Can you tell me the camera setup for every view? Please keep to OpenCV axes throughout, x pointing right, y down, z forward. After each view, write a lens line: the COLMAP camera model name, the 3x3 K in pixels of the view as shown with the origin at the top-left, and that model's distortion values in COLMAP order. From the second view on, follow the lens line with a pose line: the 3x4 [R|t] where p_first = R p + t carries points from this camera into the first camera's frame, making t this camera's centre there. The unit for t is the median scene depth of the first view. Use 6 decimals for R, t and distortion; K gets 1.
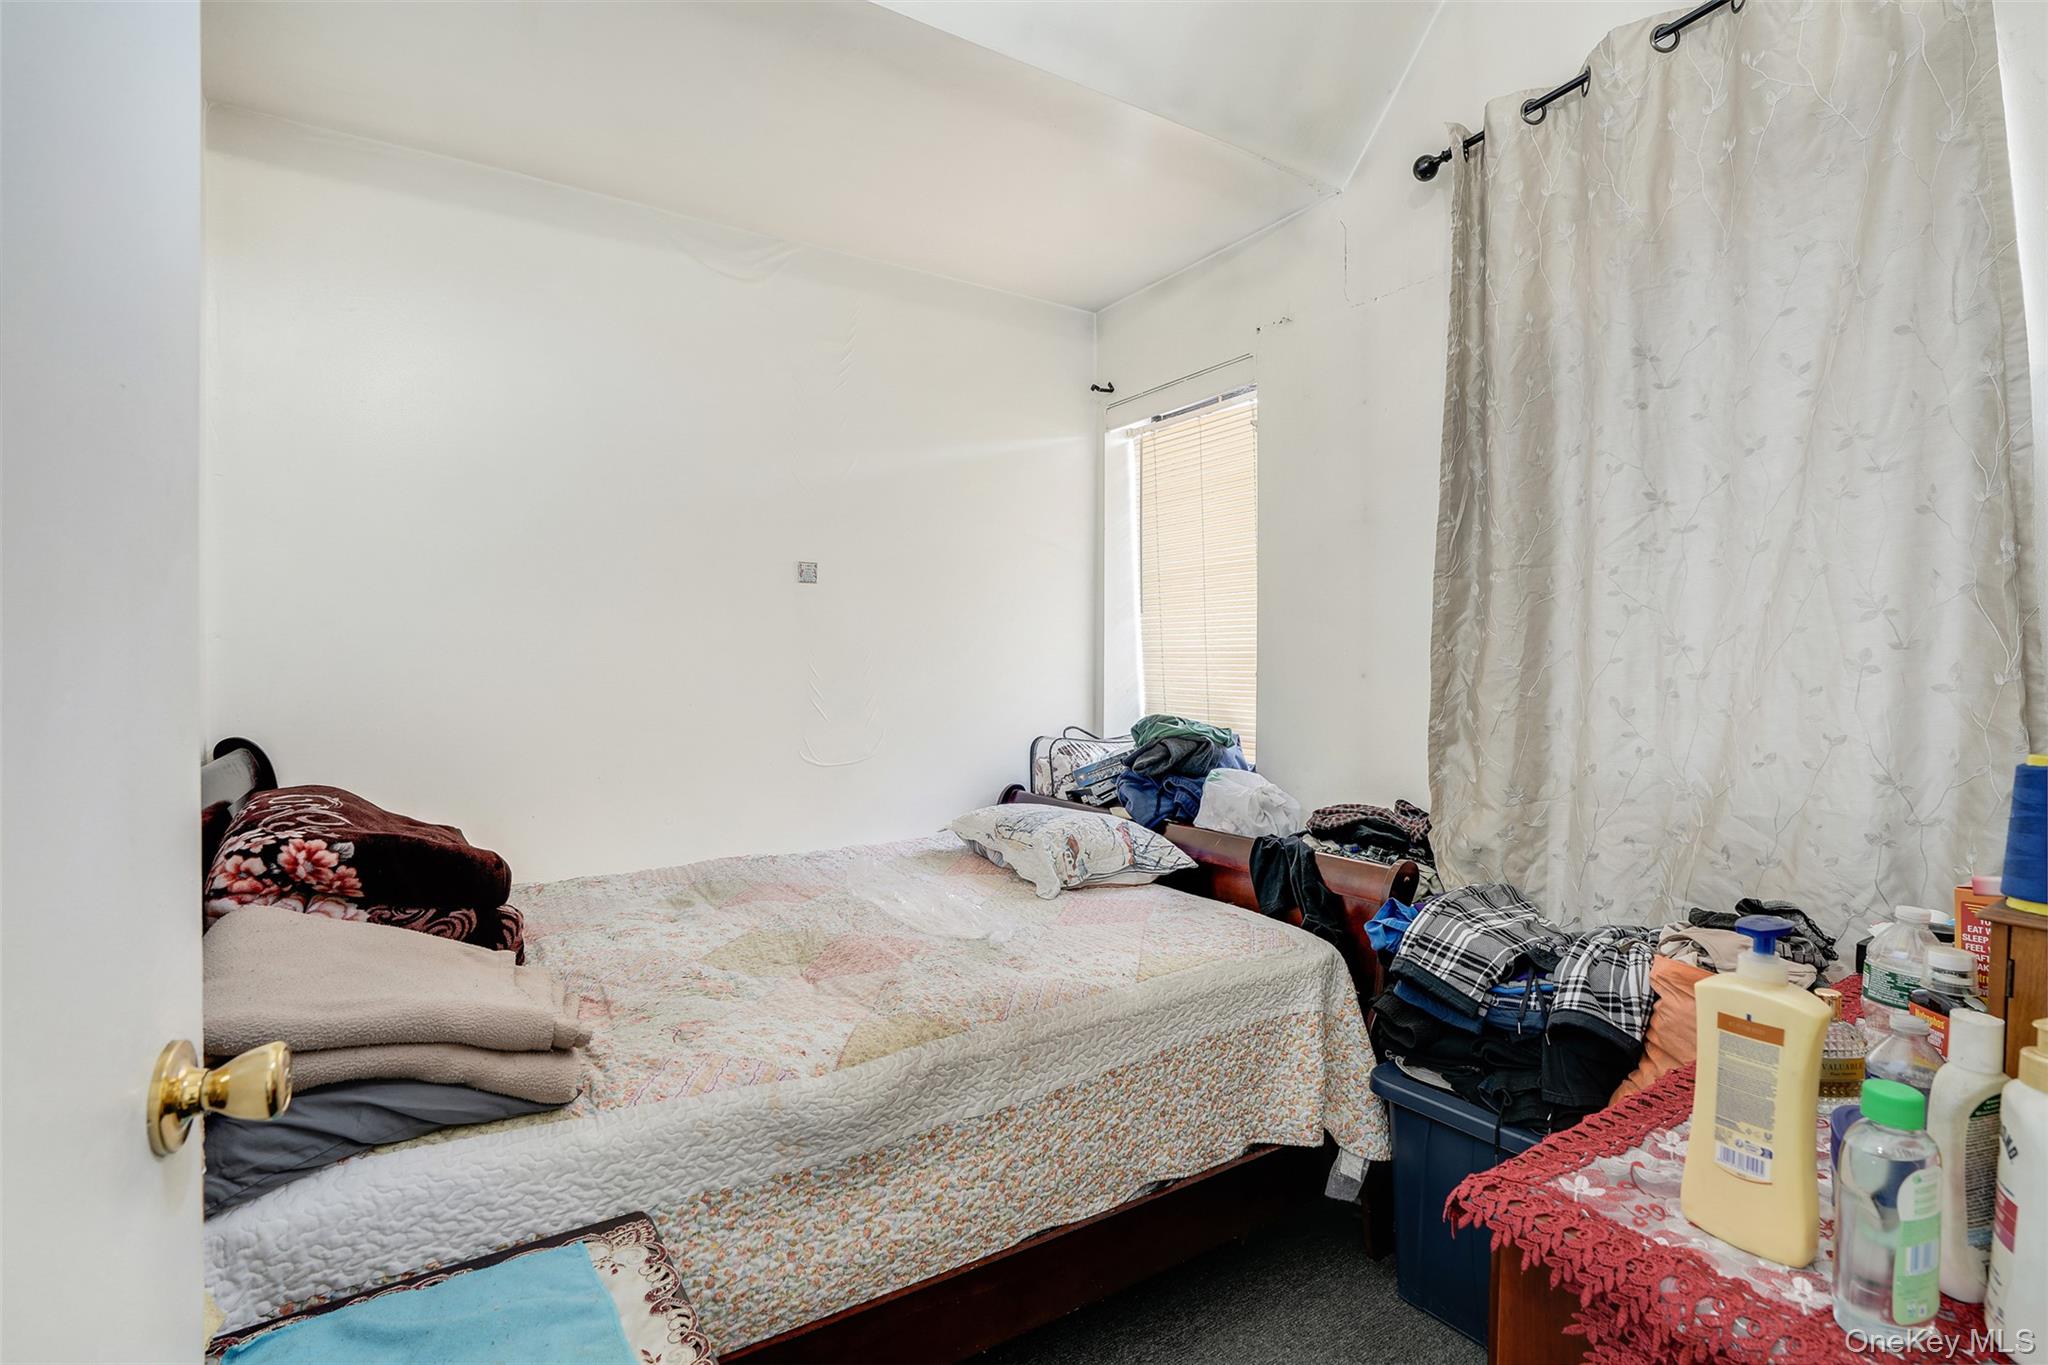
lens RADIAL K [[947.7, 0, 1024.6], [0, 947.7, 673.0], [0, 0, 1]] dist [-0.024004, -0.000125]
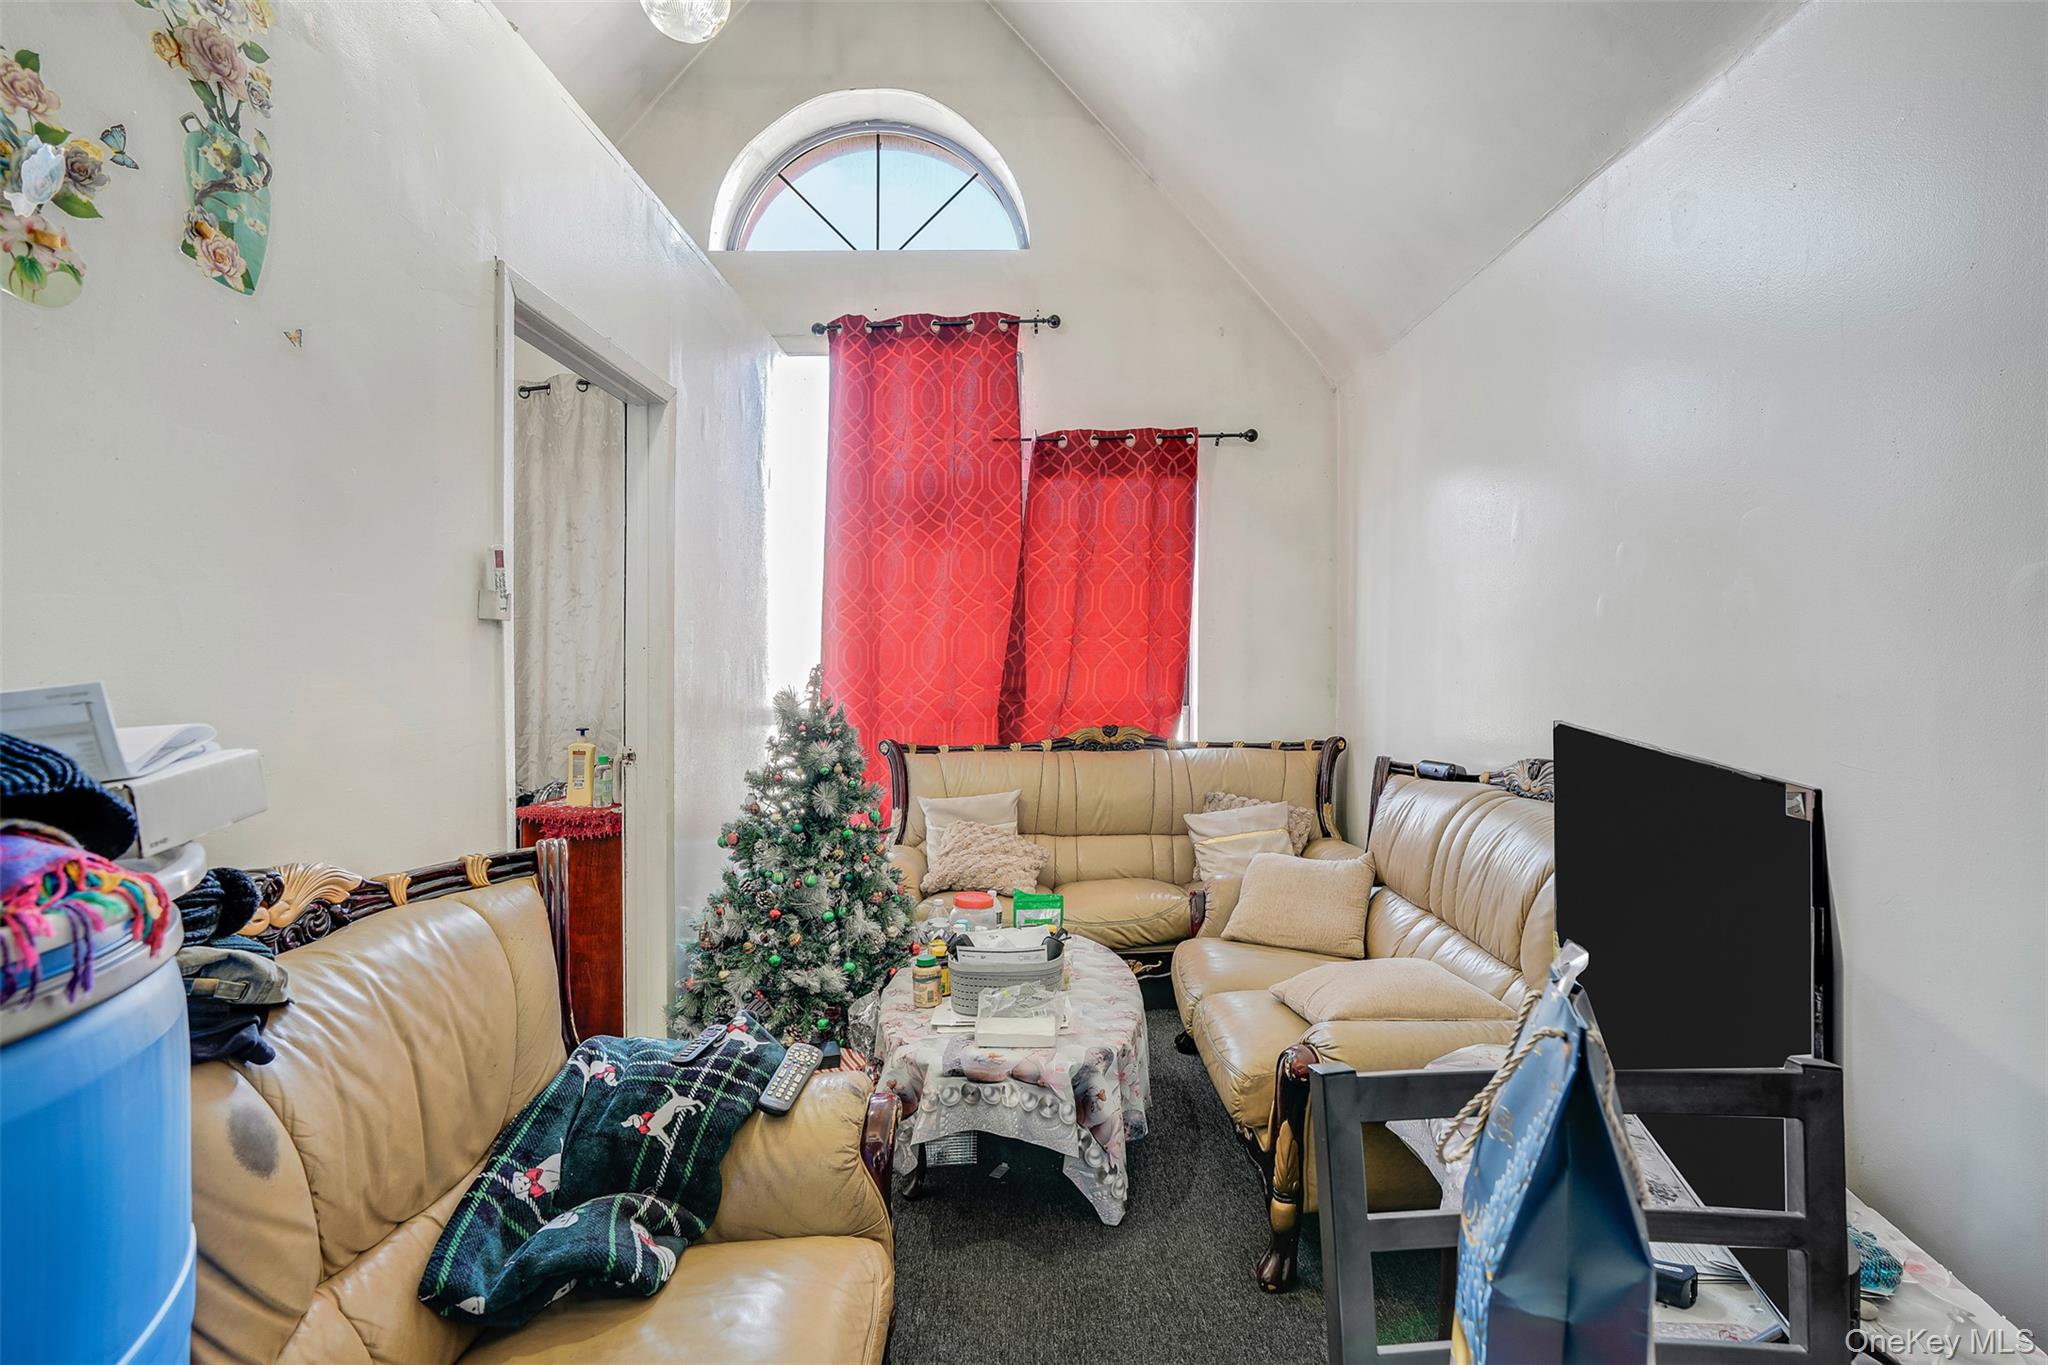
lens RADIAL K [[1059.0, 0, 1025.2], [0, 1059.0, 680.1], [0, 0, 1]] dist [-0.043296, -0.001560]
pose [[0.573157, -0.004810, 0.819432, -0.742700], [0.001116, 0.999986, 0.005089, 0.010997], [-0.819445, -0.002002, 0.573154, -1.279591]]
